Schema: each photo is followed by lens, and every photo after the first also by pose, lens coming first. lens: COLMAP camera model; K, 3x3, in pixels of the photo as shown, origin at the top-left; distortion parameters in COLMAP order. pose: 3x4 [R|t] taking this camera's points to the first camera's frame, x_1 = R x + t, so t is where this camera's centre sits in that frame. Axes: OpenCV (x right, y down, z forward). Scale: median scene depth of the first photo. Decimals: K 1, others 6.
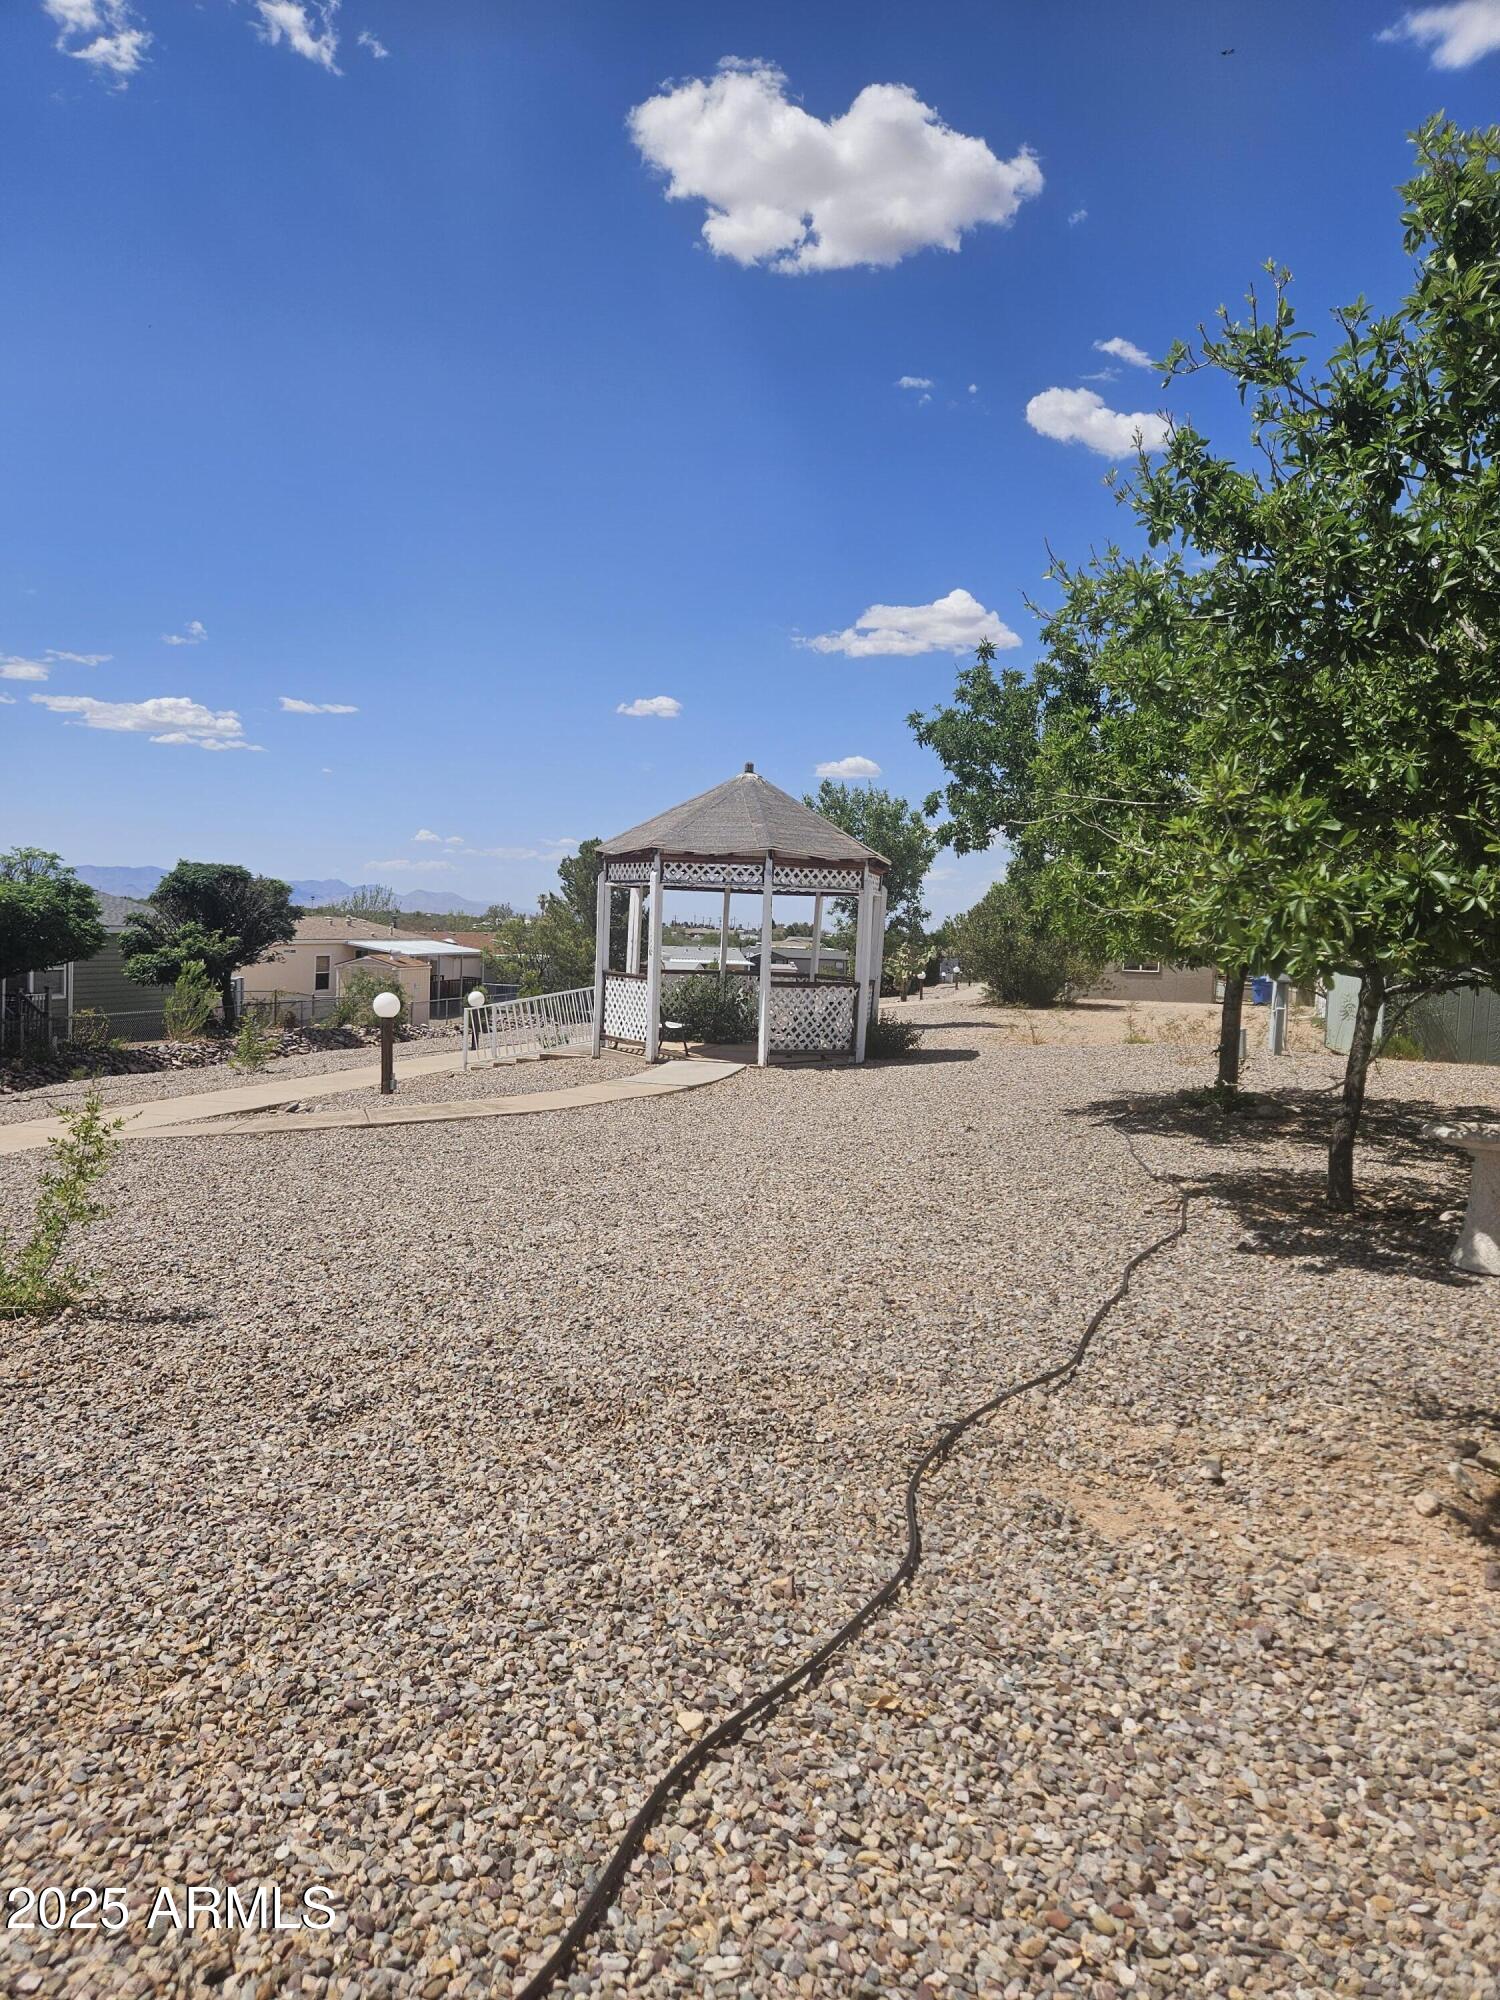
lens RADIAL K [[1342.3, 0, 755.4], [0, 1342.3, 999.5], [0, 0, 1]] dist [0.005445, -0.005818]
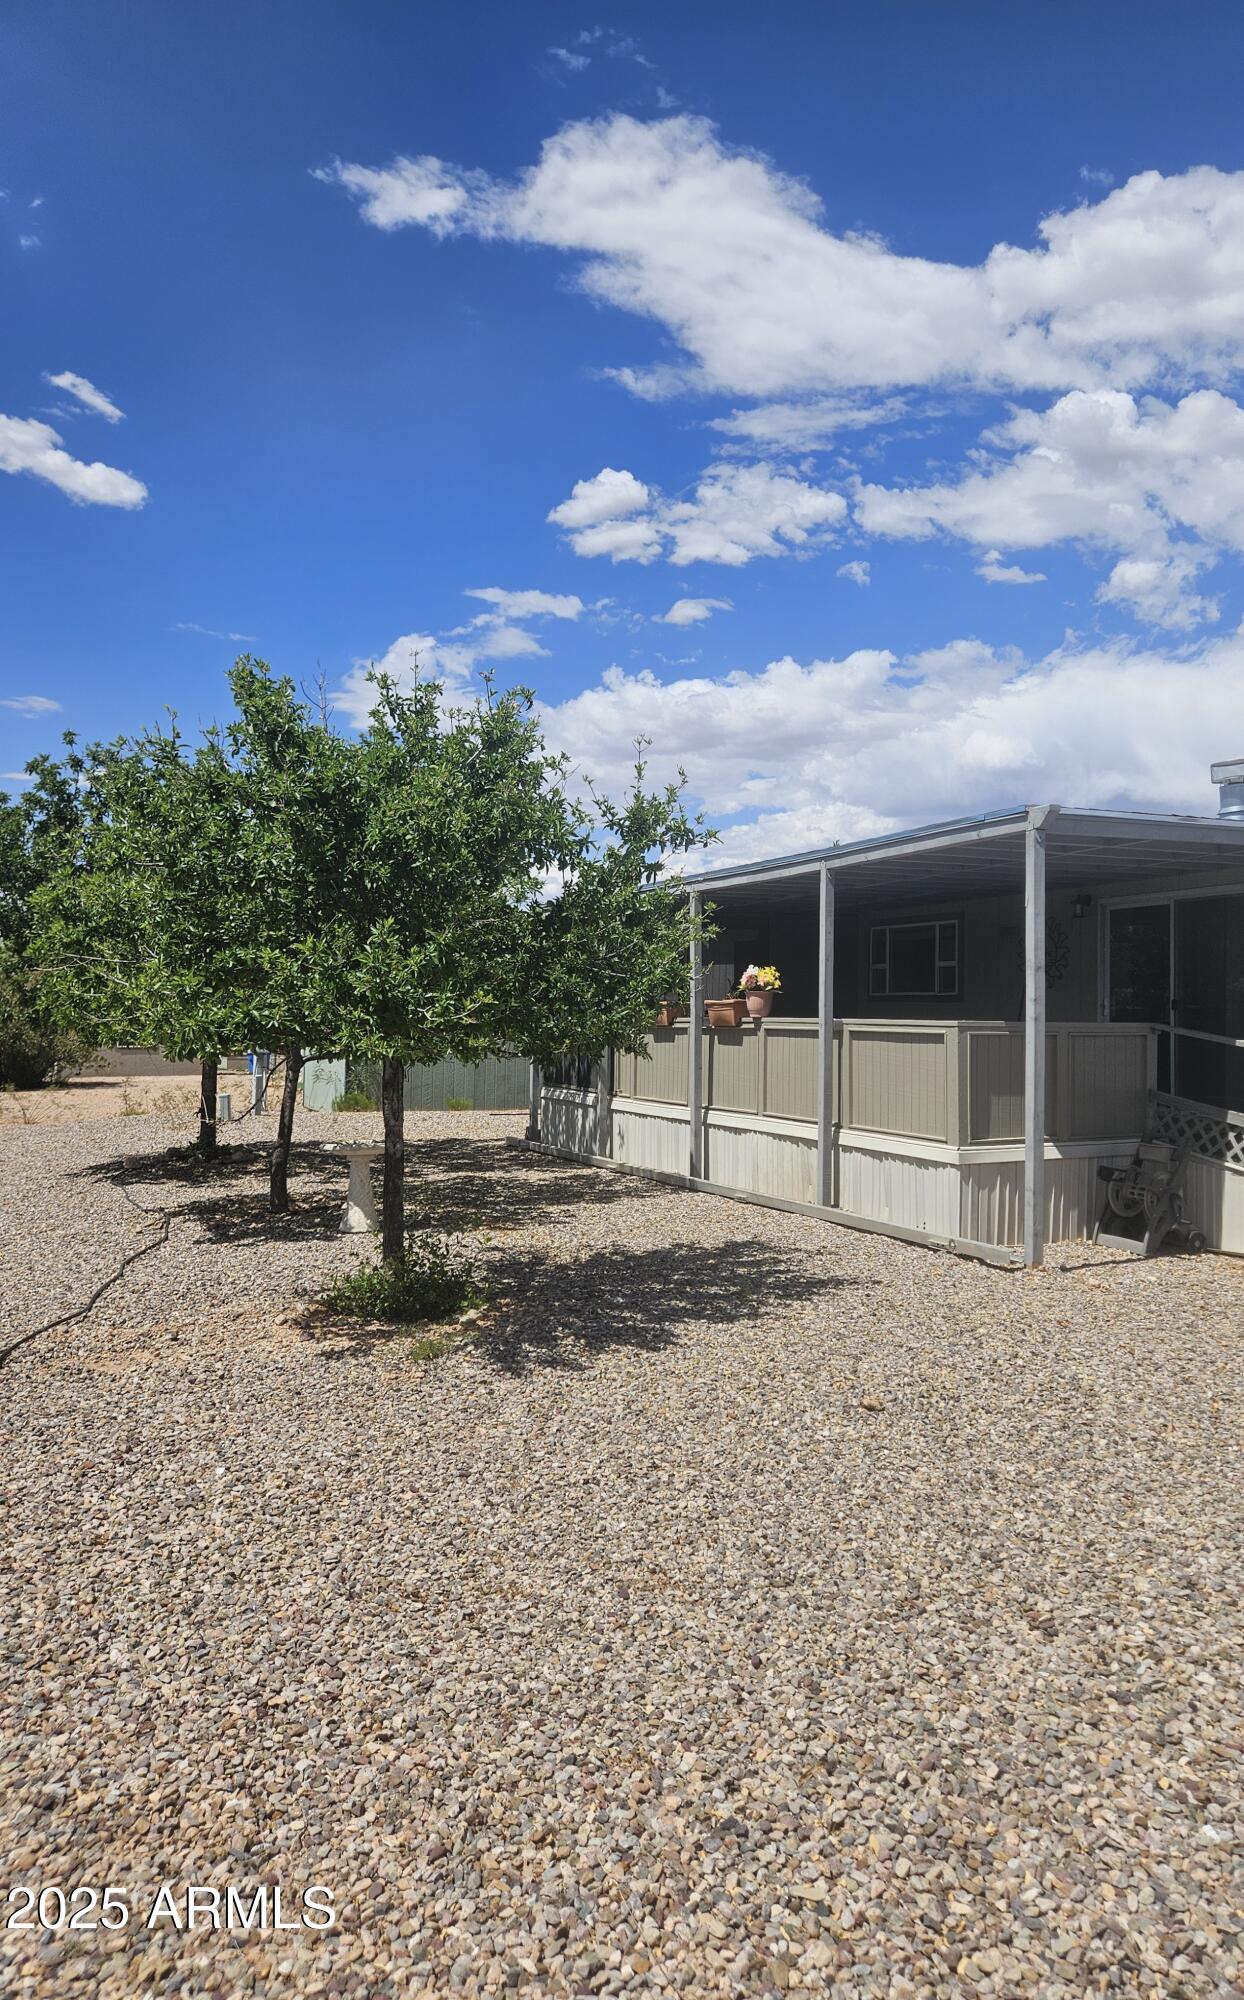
lens RADIAL K [[1359.6, 0, 633.9], [0, 1359.6, 1004.1], [0, 0, 1]] dist [0.109616, 0.004975]
pose [[0.810528, -0.024790, 0.585175, -0.079385], [0.053634, 0.998048, -0.032009, 0.000493], [-0.583239, 0.057329, 0.810275, -0.304040]]
